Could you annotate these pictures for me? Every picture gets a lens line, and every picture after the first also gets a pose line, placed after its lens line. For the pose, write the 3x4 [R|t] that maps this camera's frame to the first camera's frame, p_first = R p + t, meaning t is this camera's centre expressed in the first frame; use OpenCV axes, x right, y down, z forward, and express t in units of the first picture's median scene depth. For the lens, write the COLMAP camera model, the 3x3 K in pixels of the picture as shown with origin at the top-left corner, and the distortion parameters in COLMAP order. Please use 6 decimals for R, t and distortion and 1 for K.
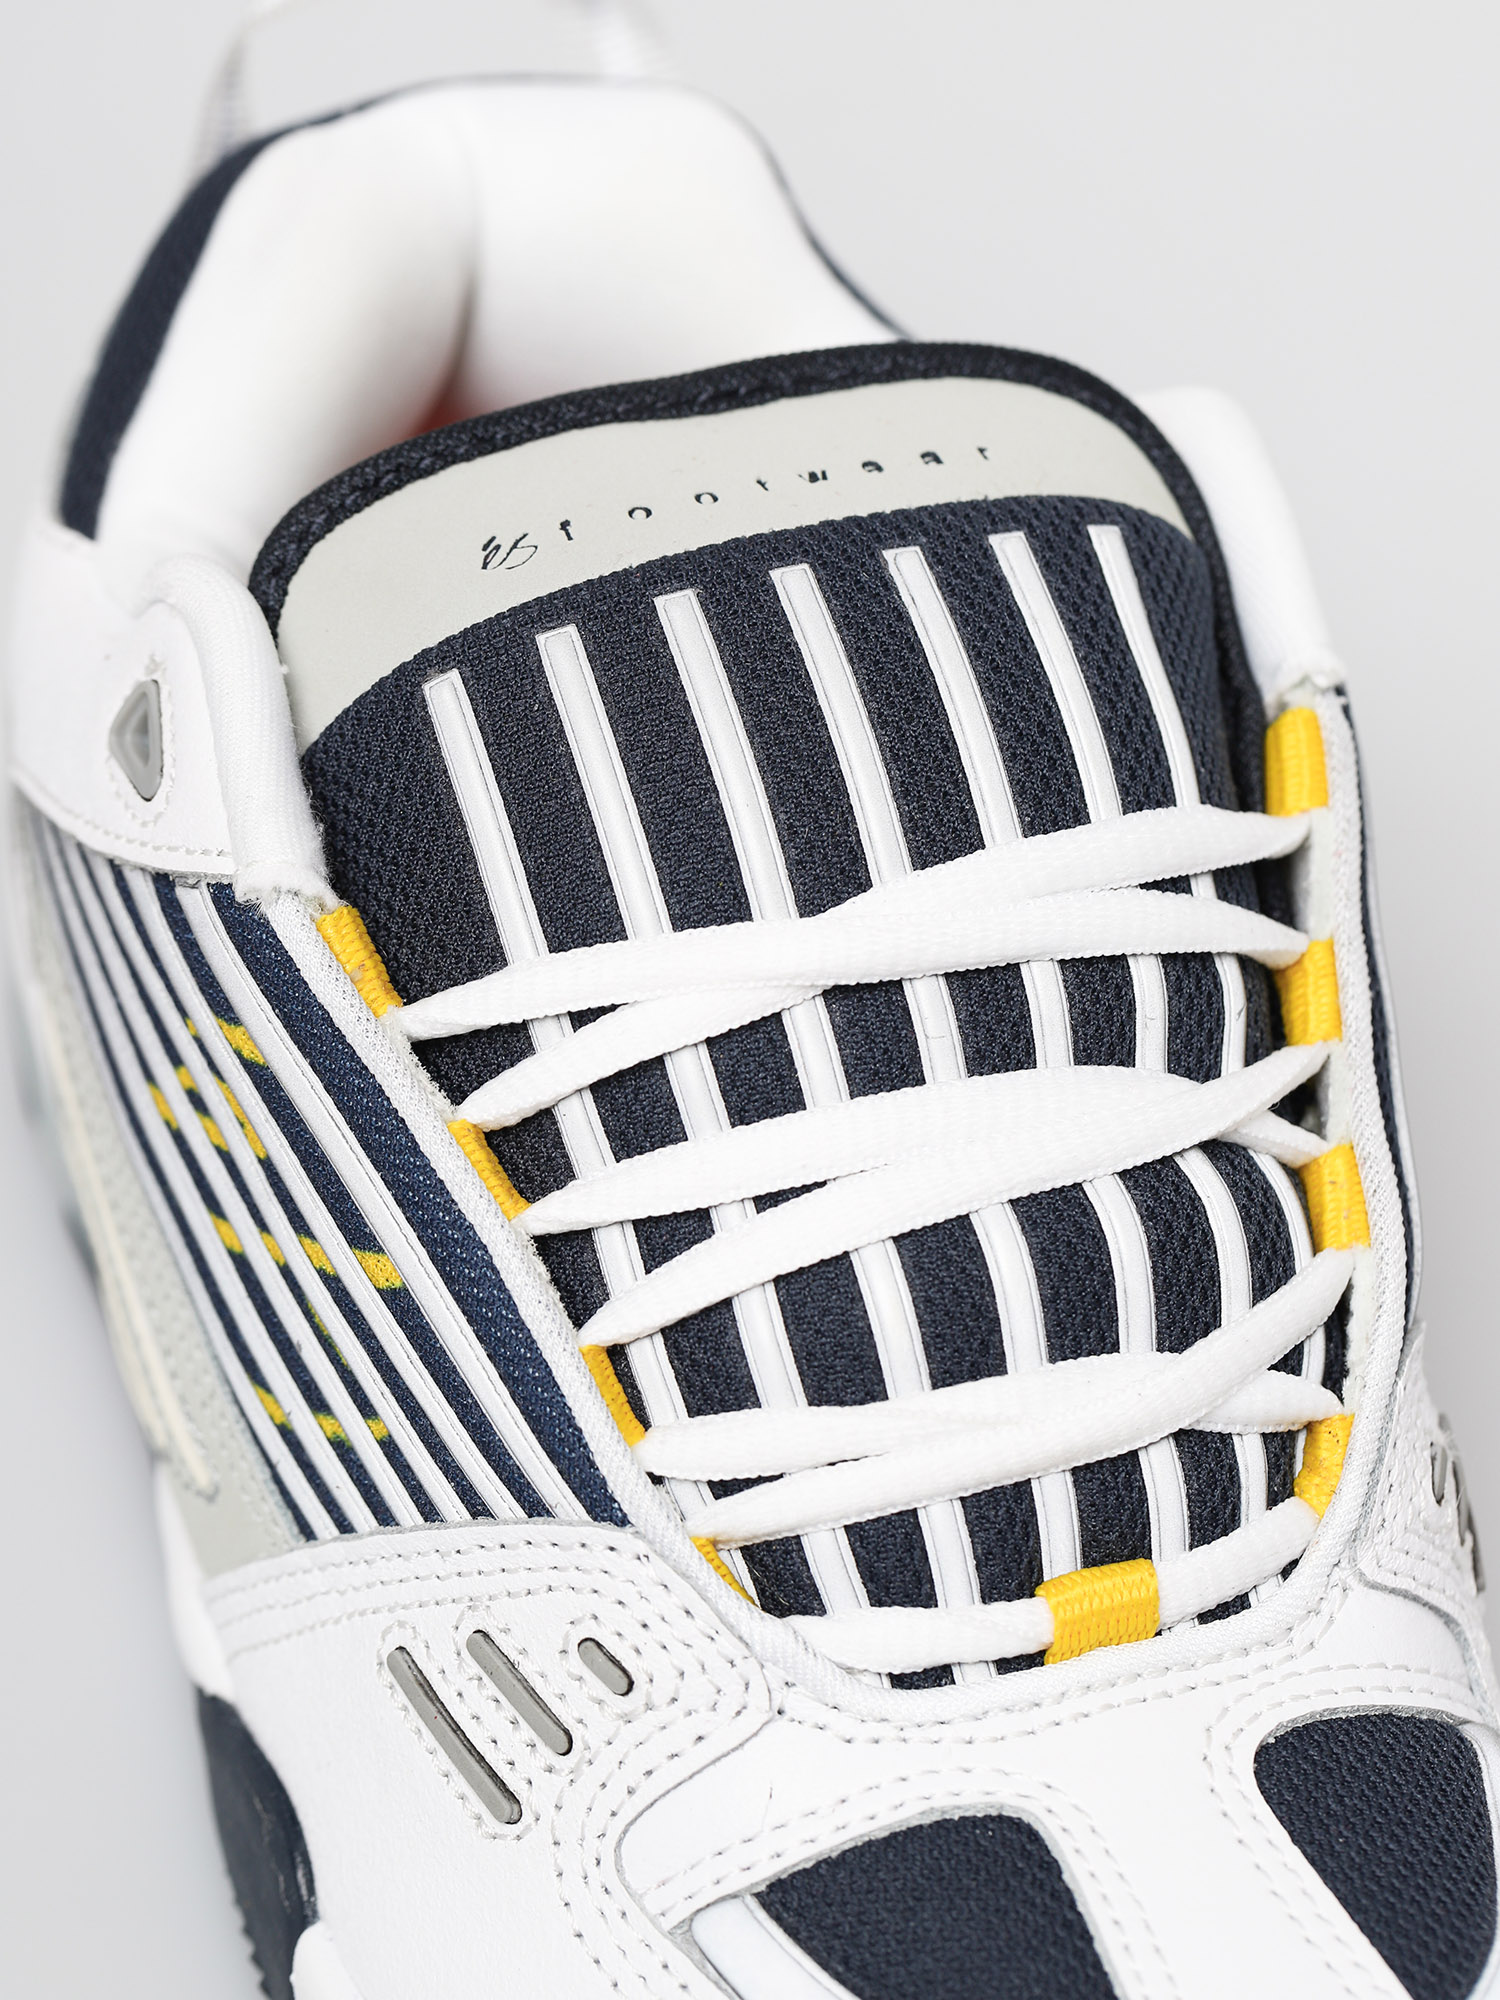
lens RADIAL K [[7124.5, 0, 750.0], [0, 7124.5, 1000.0], [0, 0, 1]] dist [-0.071188, -0.561808]
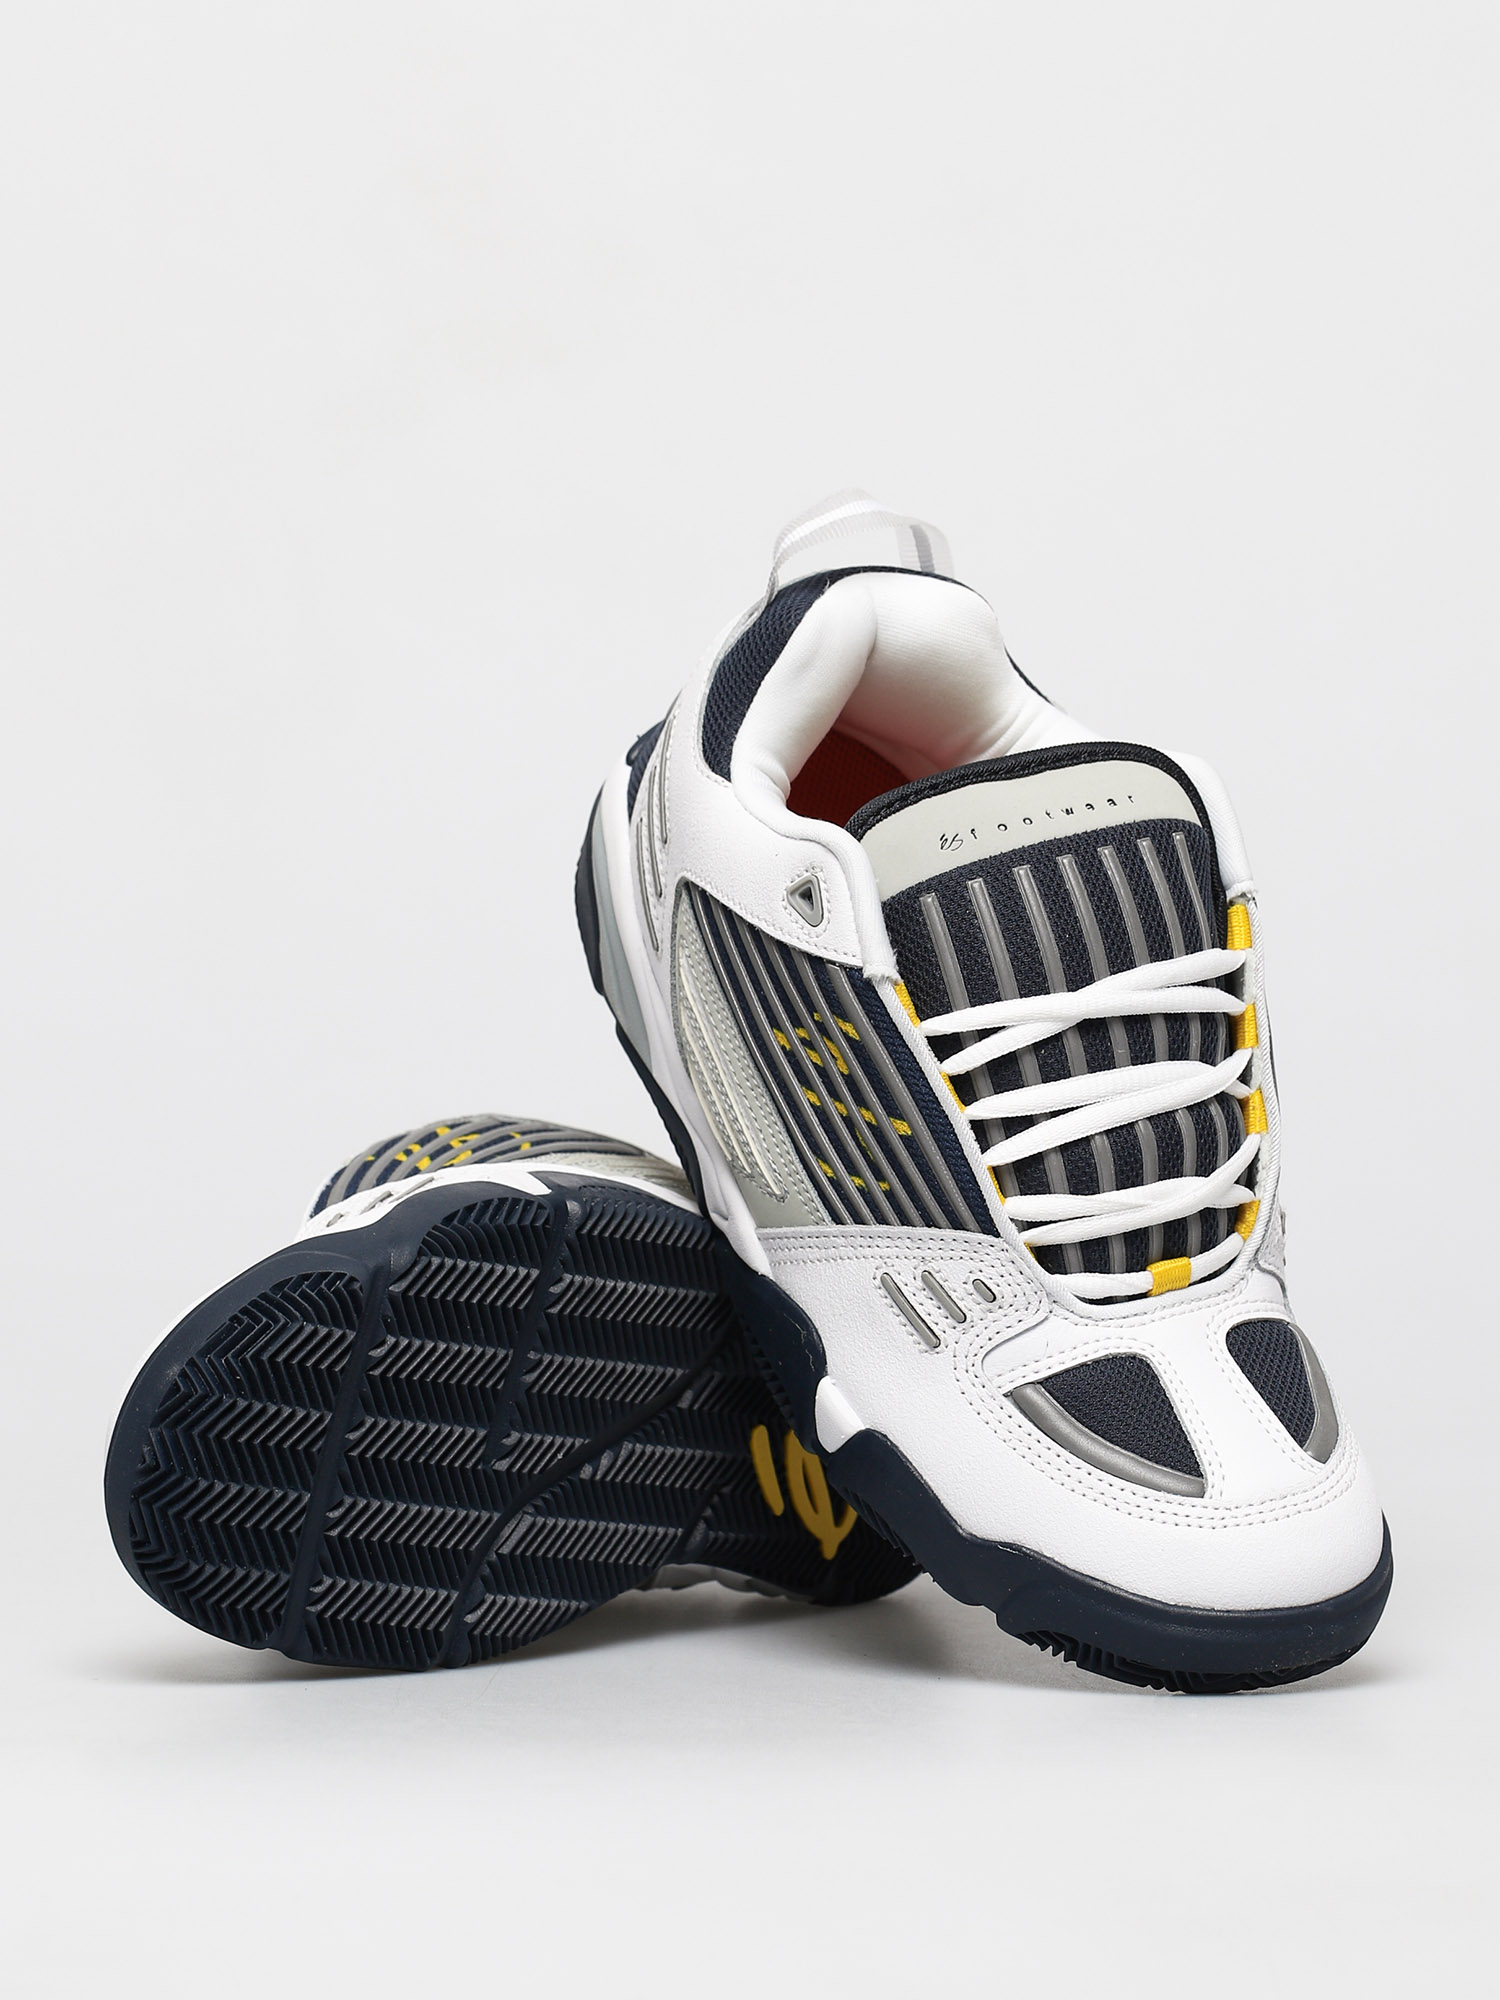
lens RADIAL K [[7124.5, 0, 750.0], [0, 7124.5, 1000.0], [0, 0, 1]] dist [-0.071188, -0.561808]
pose [[0.974069, 0.056614, 0.219052, -0.662342], [-0.084822, 0.988950, 0.121588, -0.310372], [-0.209747, -0.137016, 0.968108, -1.430040]]
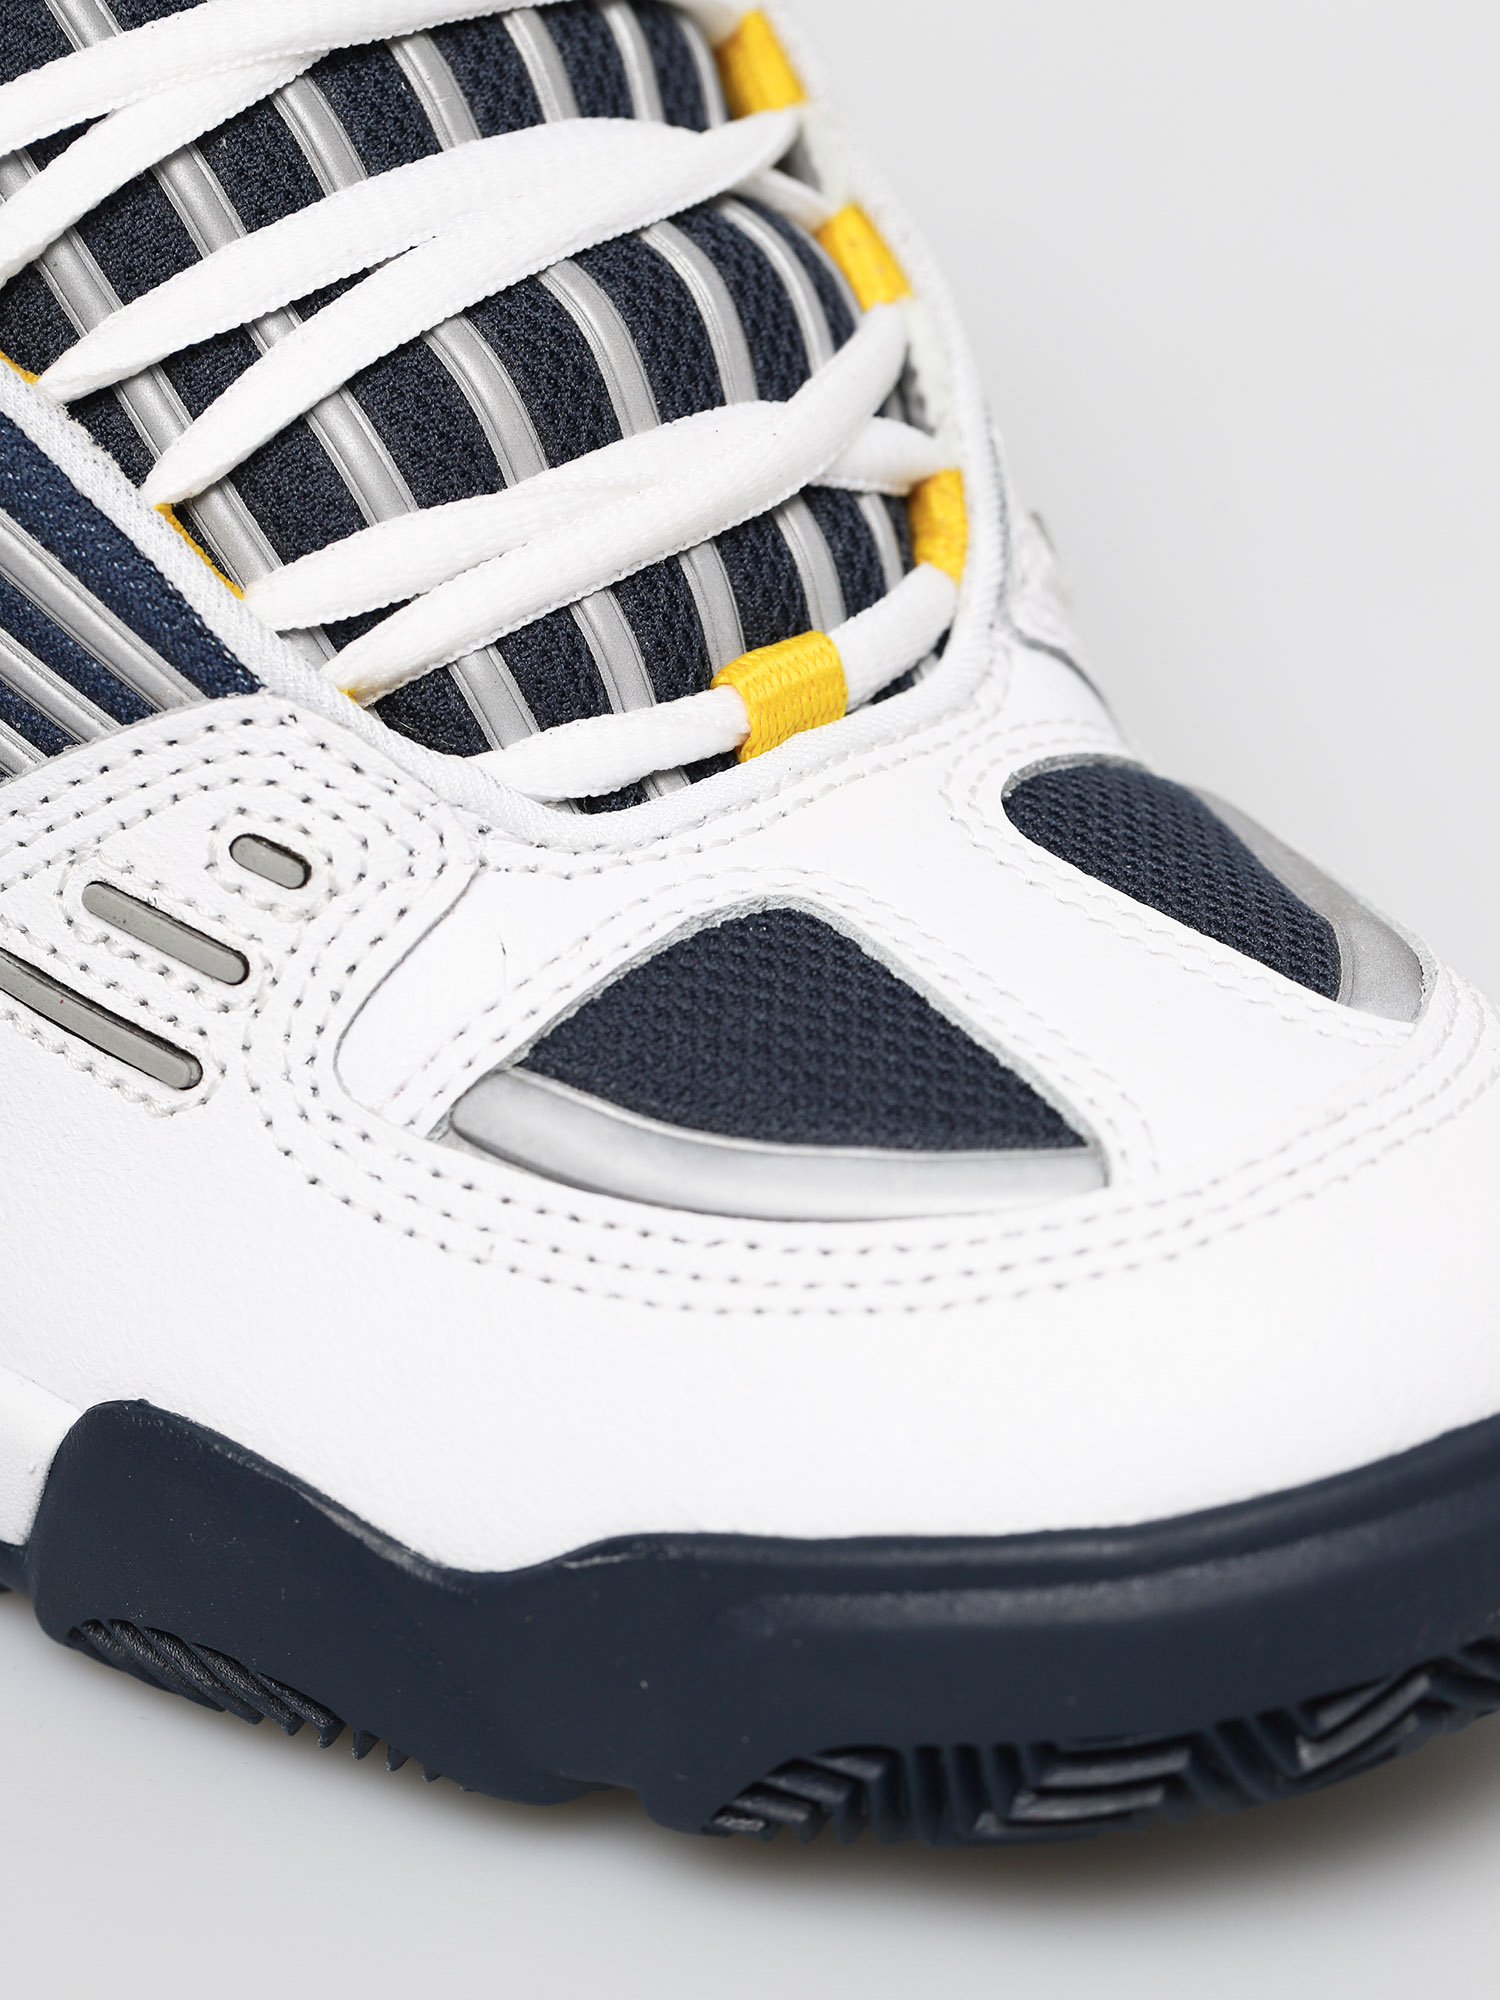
lens RADIAL K [[7124.5, 0, 750.0], [0, 7124.5, 1000.0], [0, 0, 1]] dist [-0.071188, -0.561808]
pose [[0.926587, -0.212421, 0.310345, -0.231559], [0.249199, 0.964835, -0.083626, 0.192900], [-0.281668, 0.154825, 0.946939, 0.184395]]
